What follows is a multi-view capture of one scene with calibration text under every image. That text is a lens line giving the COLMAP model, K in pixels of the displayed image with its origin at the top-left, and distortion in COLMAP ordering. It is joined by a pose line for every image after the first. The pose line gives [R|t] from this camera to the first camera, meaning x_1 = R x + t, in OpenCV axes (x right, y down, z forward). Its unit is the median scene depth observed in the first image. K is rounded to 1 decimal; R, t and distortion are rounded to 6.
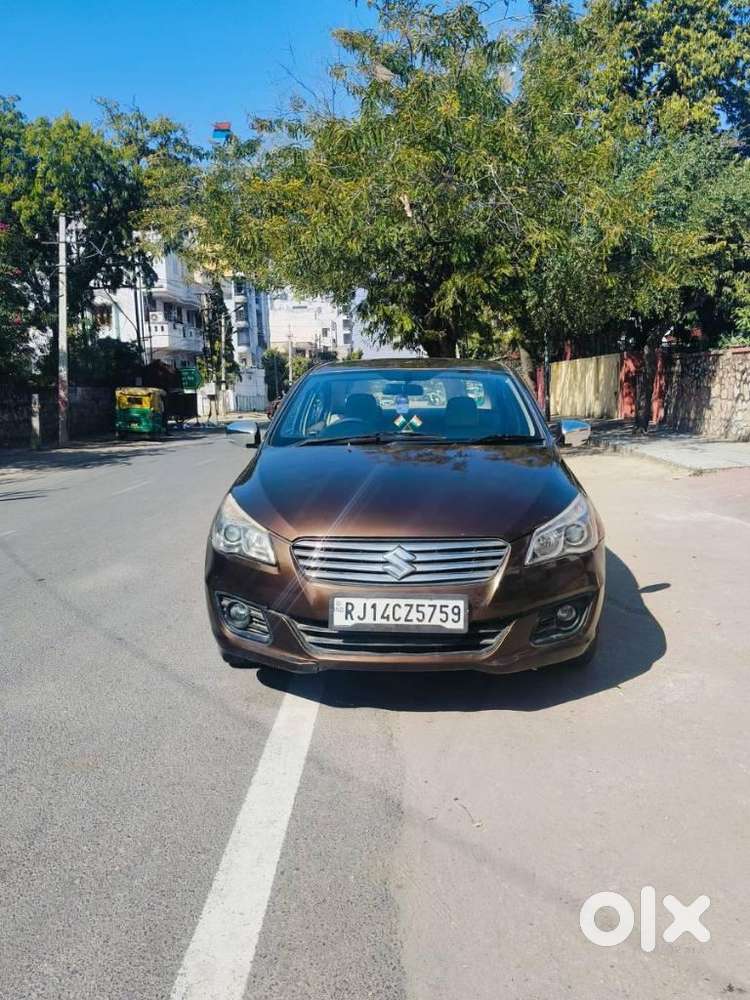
lens RADIAL K [[868.4, 0, 335.4], [0, 868.4, 504.5], [0, 0, 1]] dist [0.016082, -0.045650]
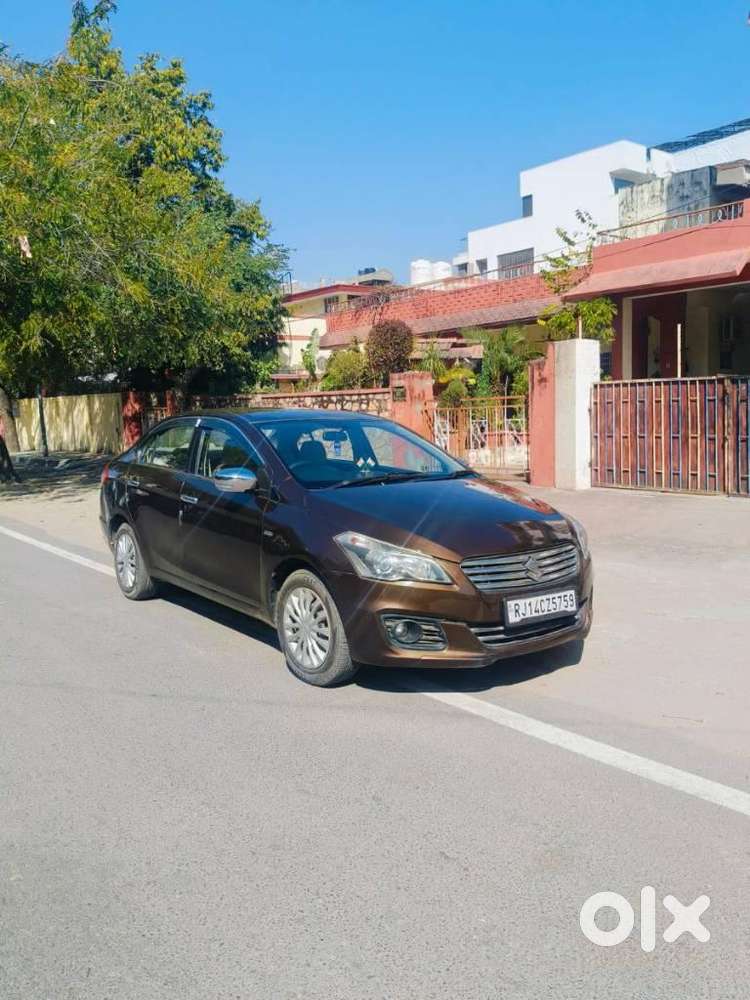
lens RADIAL K [[824.8, 0, 348.6], [0, 824.8, 529.3], [0, 0, 1]] dist [-0.007432, -0.019391]
pose [[0.754634, -0.080966, 0.651132, -0.222863], [0.083521, 0.996138, 0.027069, -0.012027], [-0.650809, 0.033956, 0.758482, 0.052237]]
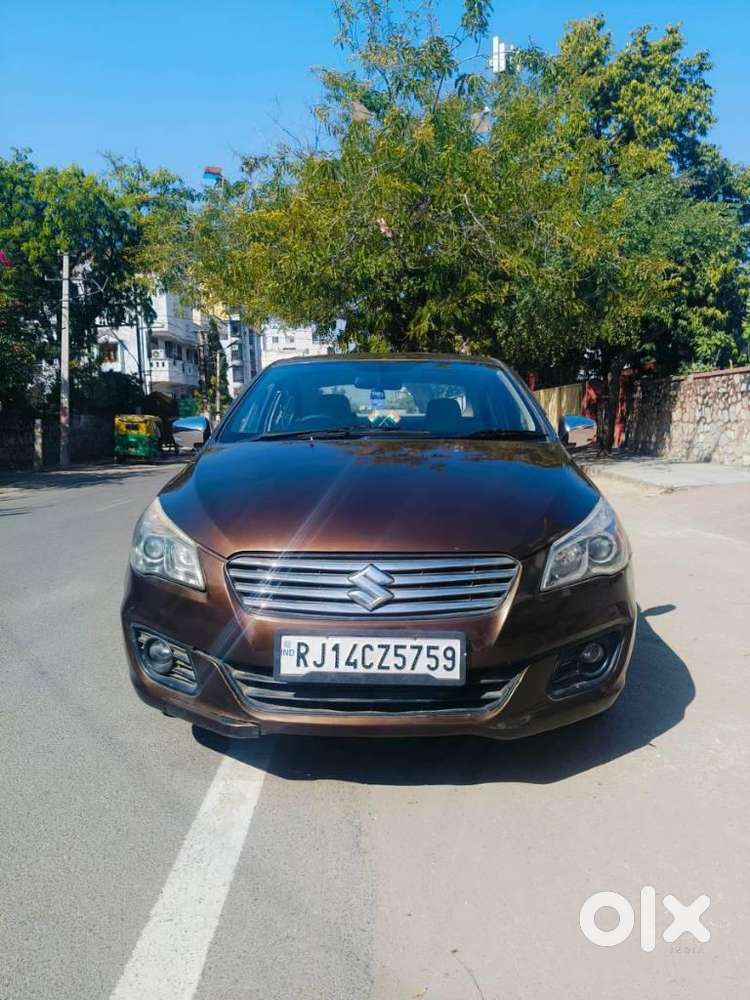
lens RADIAL K [[781.2, 0, 343.9], [0, 781.2, 510.1], [0, 0, 1]] dist [-0.015619, -0.014045]
pose [[0.999533, 0.003114, 0.030384, 0.007111], [-0.002562, 0.999831, -0.018194, 0.003277], [-0.030435, 0.018108, 0.999373, 0.079972]]
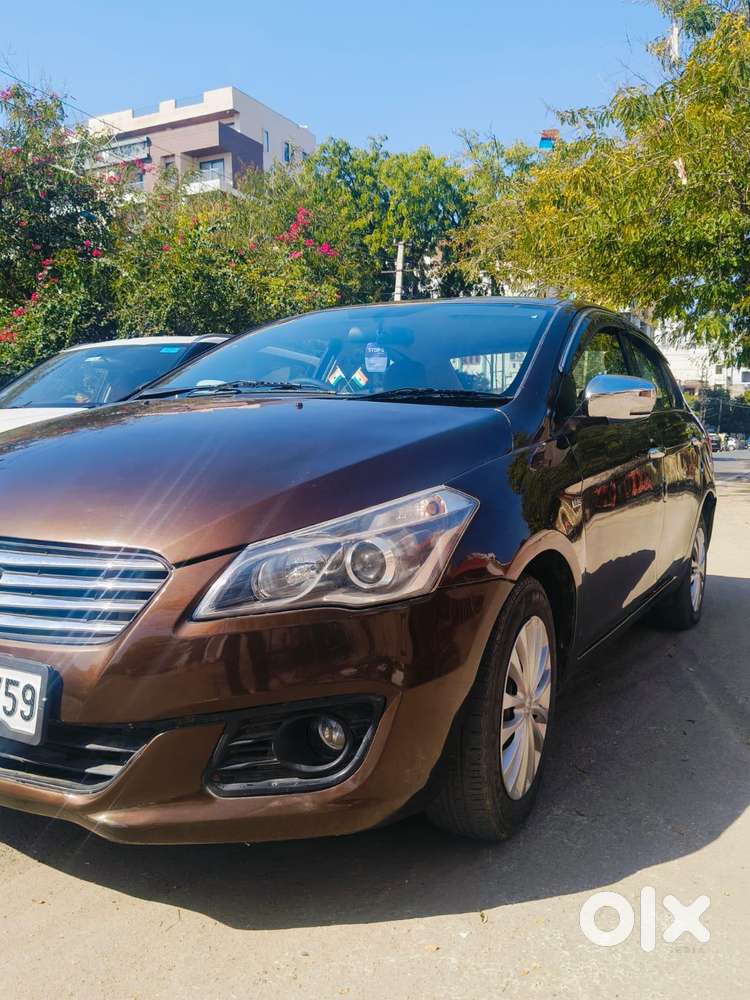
lens RADIAL K [[868.4, 0, 355.6], [0, 868.4, 515.9], [0, 0, 1]] dist [0.016082, -0.045650]
pose [[0.922626, 0.063639, -0.380410, 0.109518], [-0.074203, 0.997156, -0.013153, 0.003782], [0.378491, 0.040363, 0.924724, 0.141501]]
